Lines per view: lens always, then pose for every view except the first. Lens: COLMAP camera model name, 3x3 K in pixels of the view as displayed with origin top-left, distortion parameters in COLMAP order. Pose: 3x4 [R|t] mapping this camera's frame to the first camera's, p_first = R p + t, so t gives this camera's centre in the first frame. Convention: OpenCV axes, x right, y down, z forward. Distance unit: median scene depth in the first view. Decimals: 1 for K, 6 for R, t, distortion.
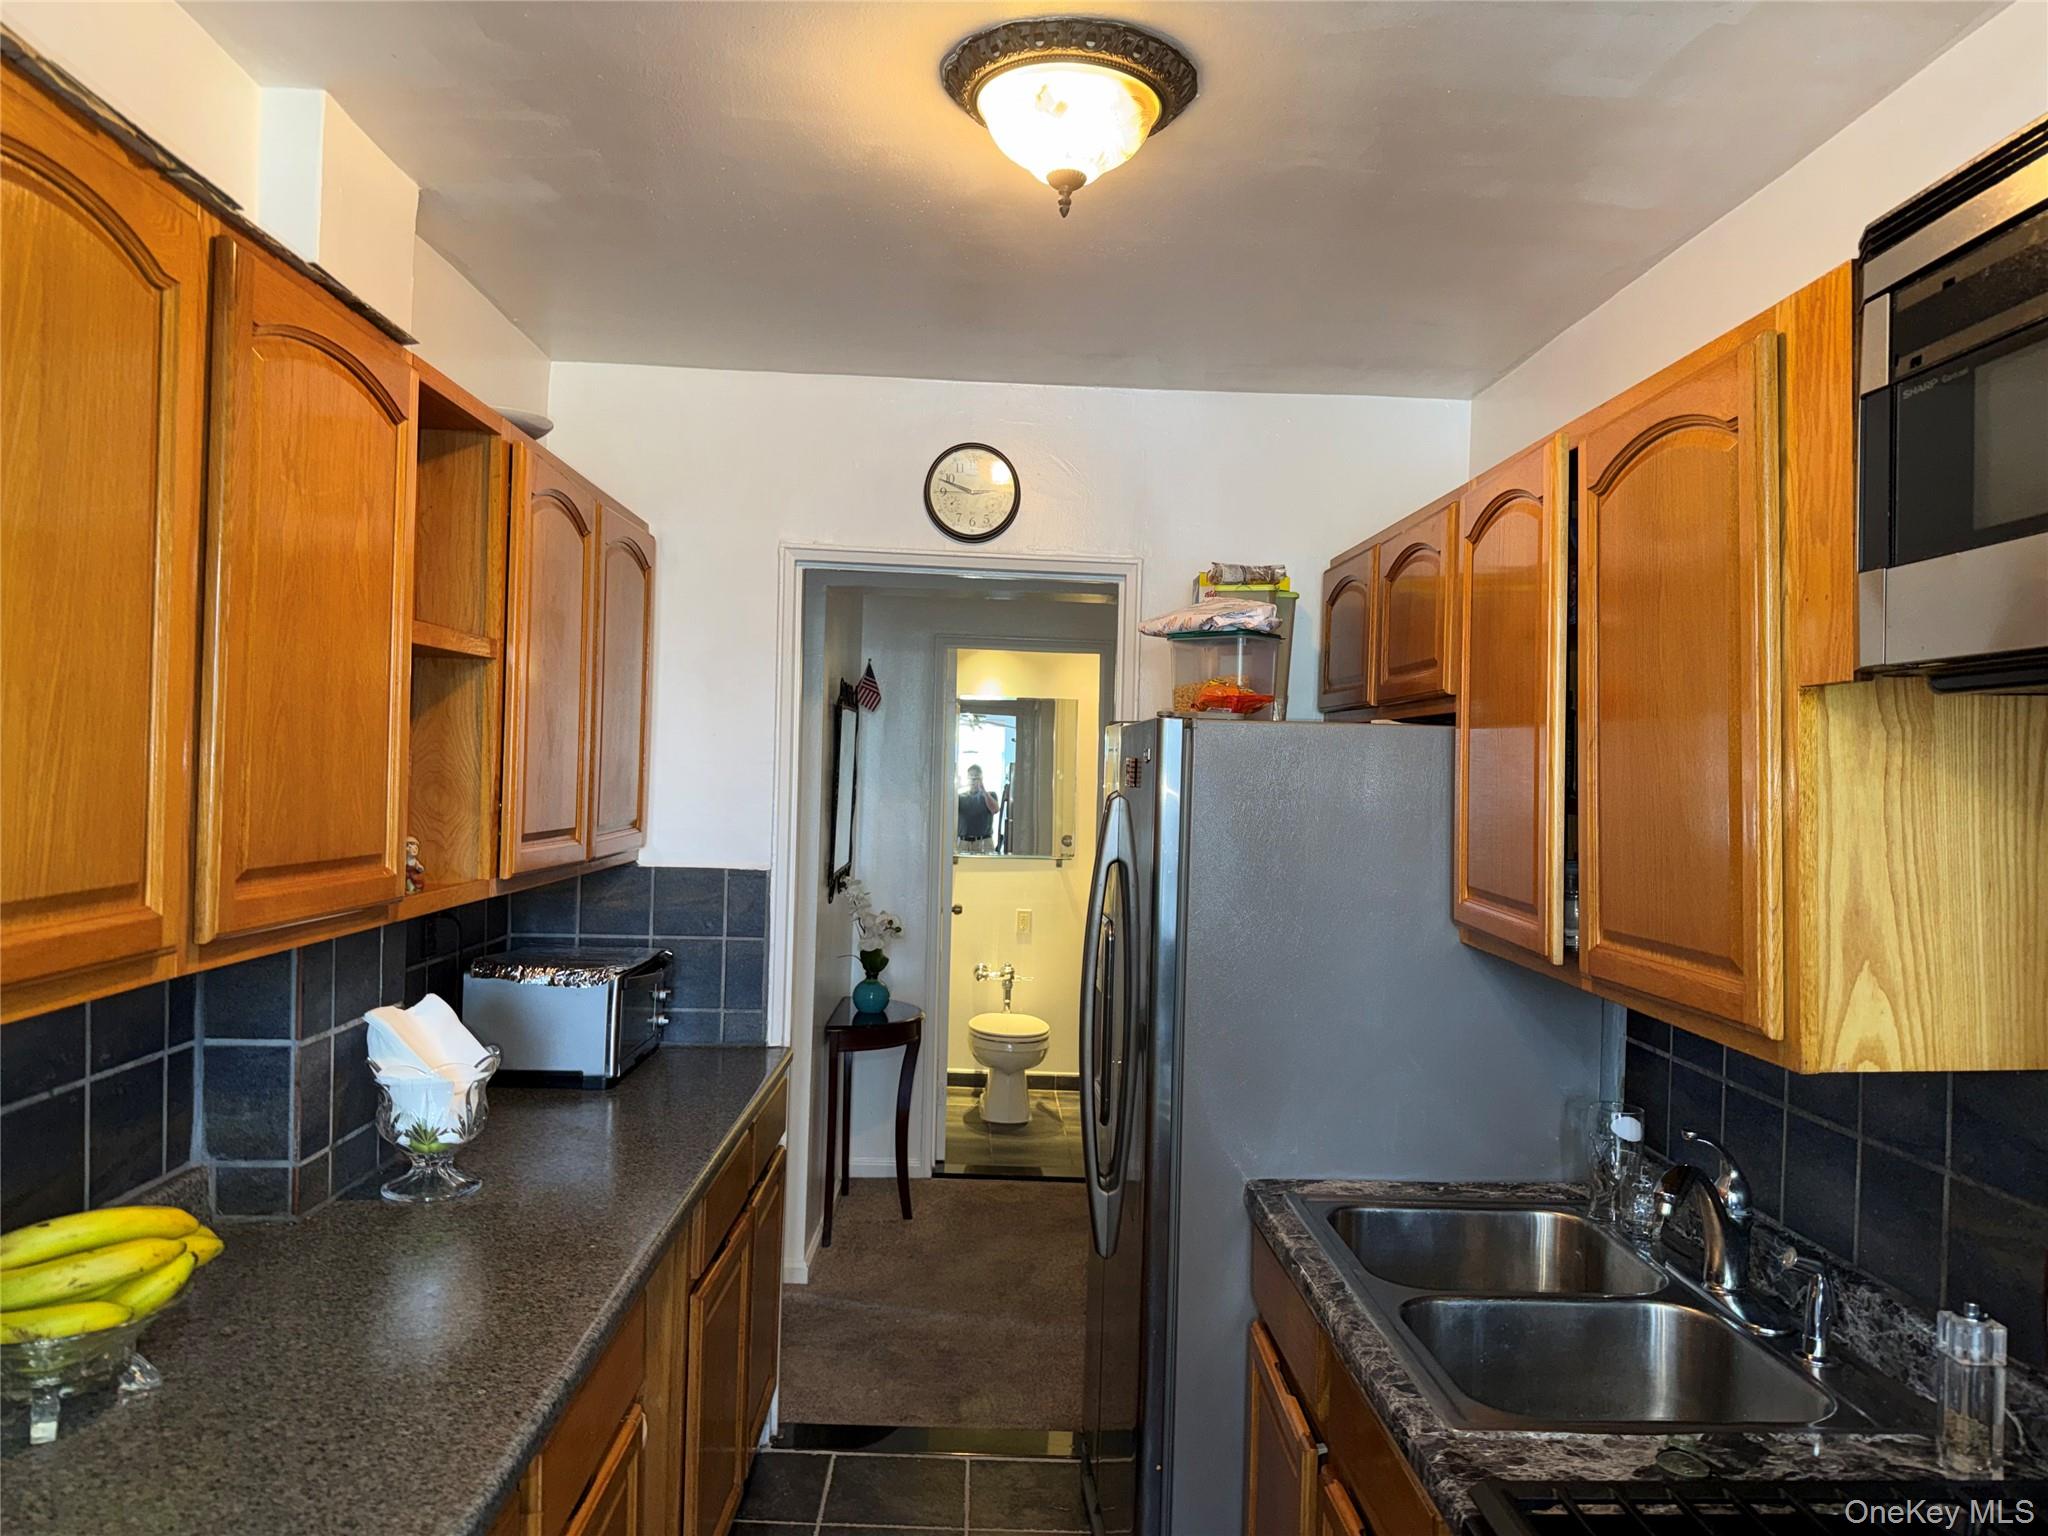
lens RADIAL K [[1454.3, 0, 1024.0], [0, 1454.3, 768.0], [0, 0, 1]] dist [0.137572, -0.224413]
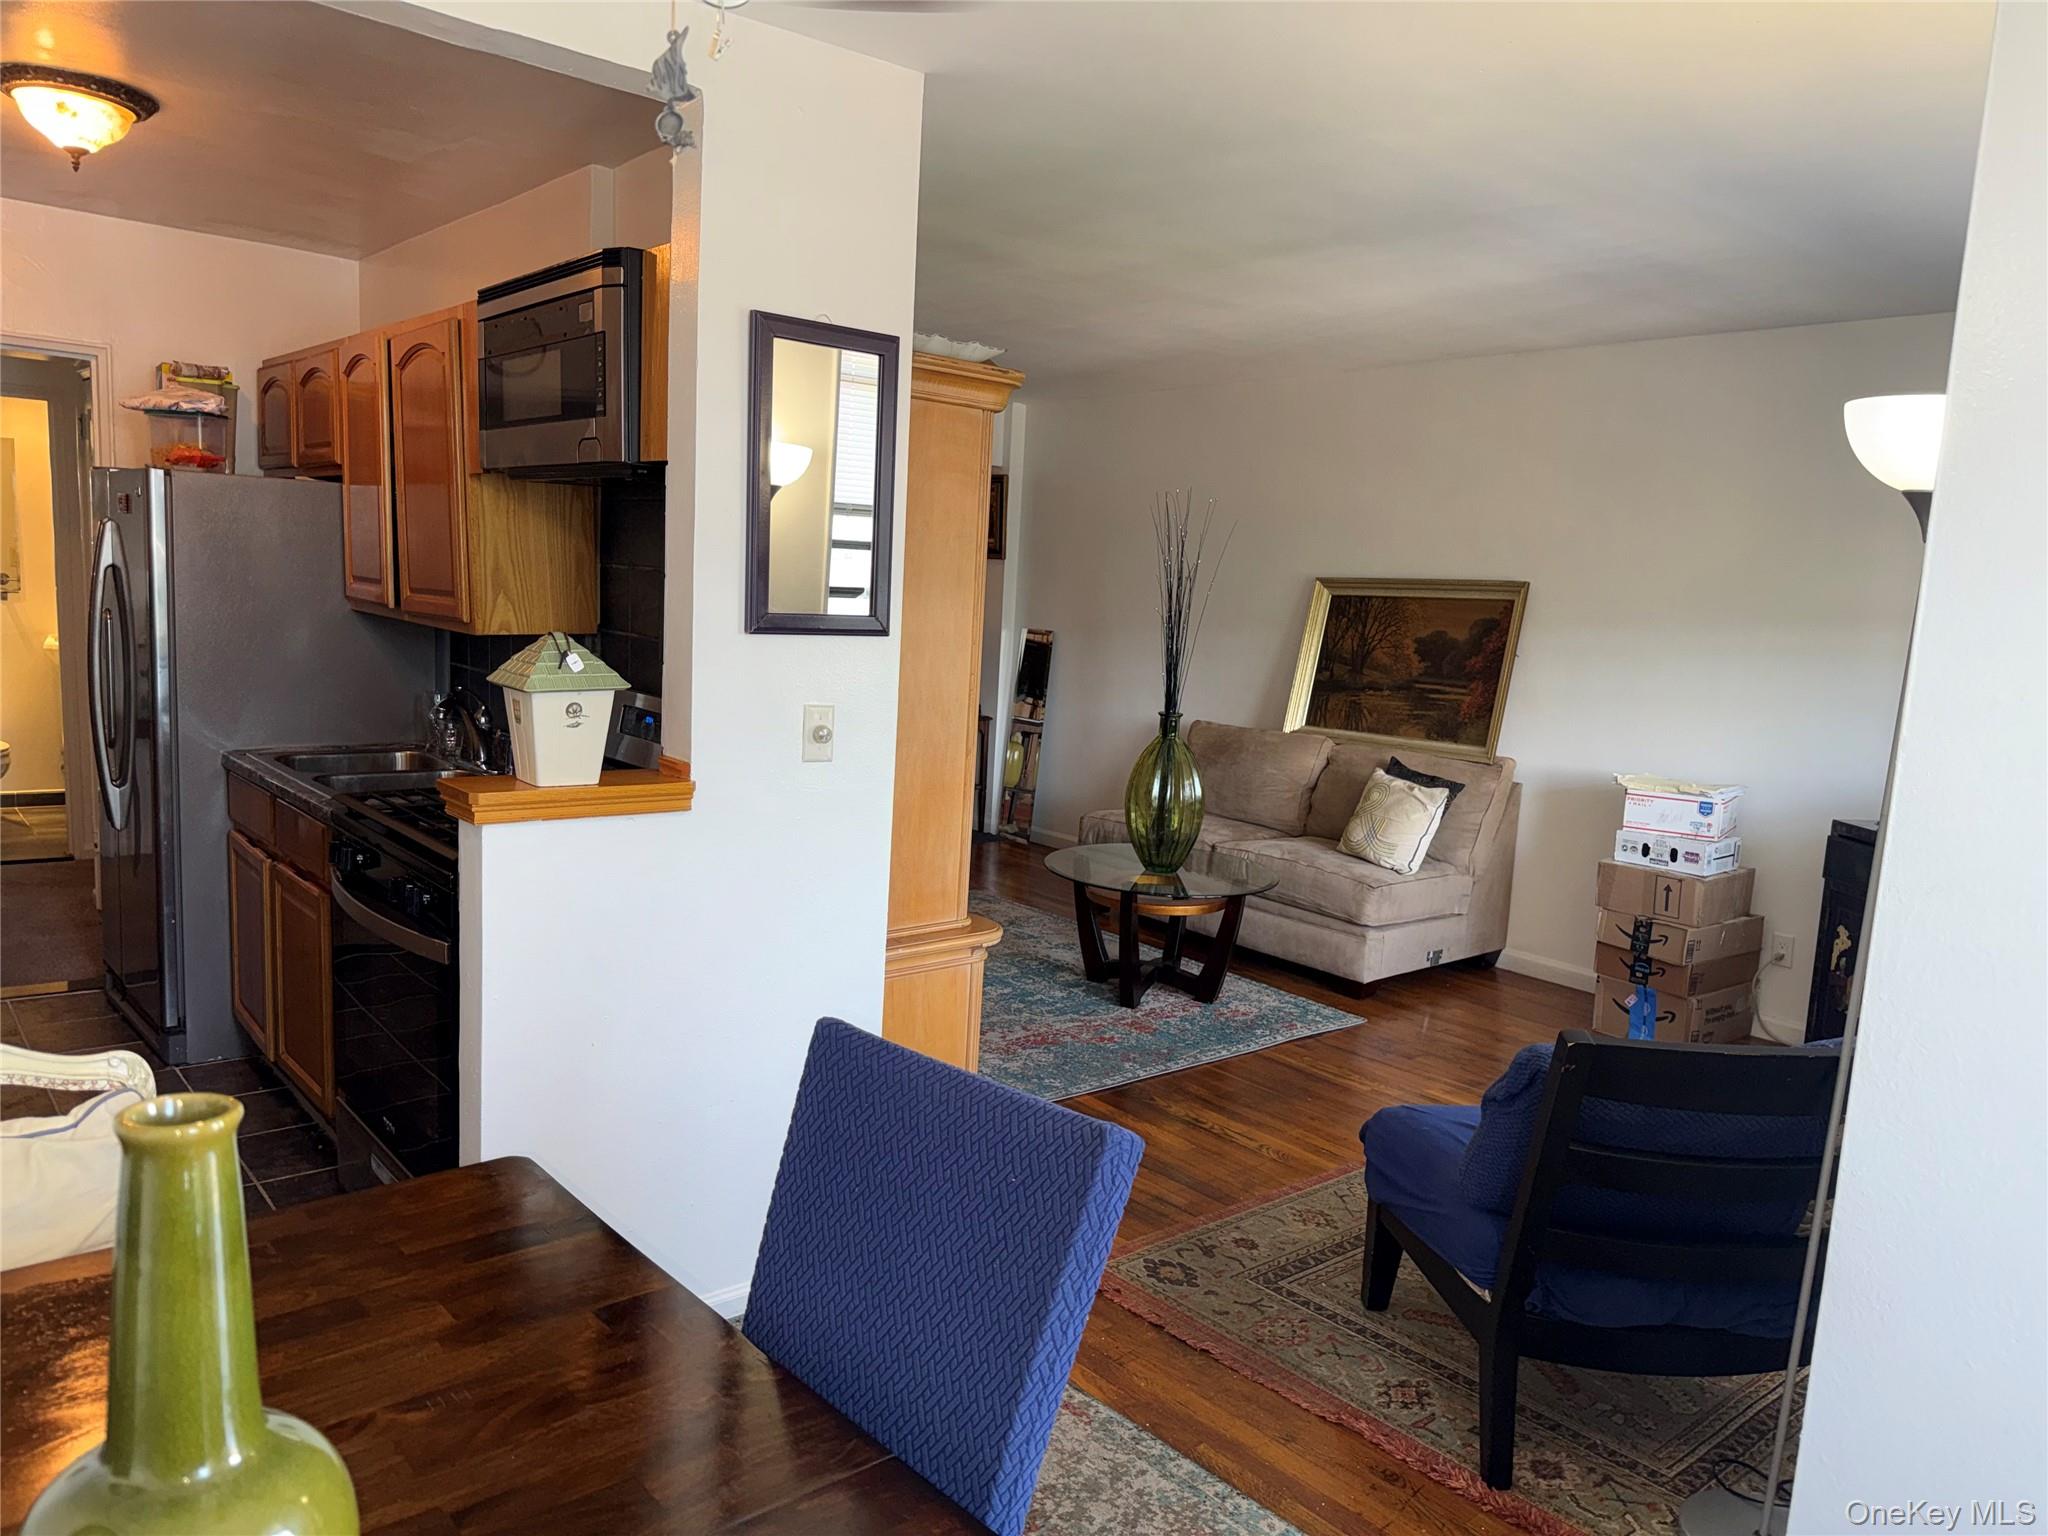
lens RADIAL K [[1448.2, 0, 1021.8], [0, 1448.2, 798.9], [0, 0, 1]] dist [0.005136, -0.023068]
pose [[0.785237, -0.079834, 0.614027, -0.148491], [-0.034038, 0.984589, 0.171541, 0.017285], [-0.618259, -0.155600, 0.770418, -0.826474]]
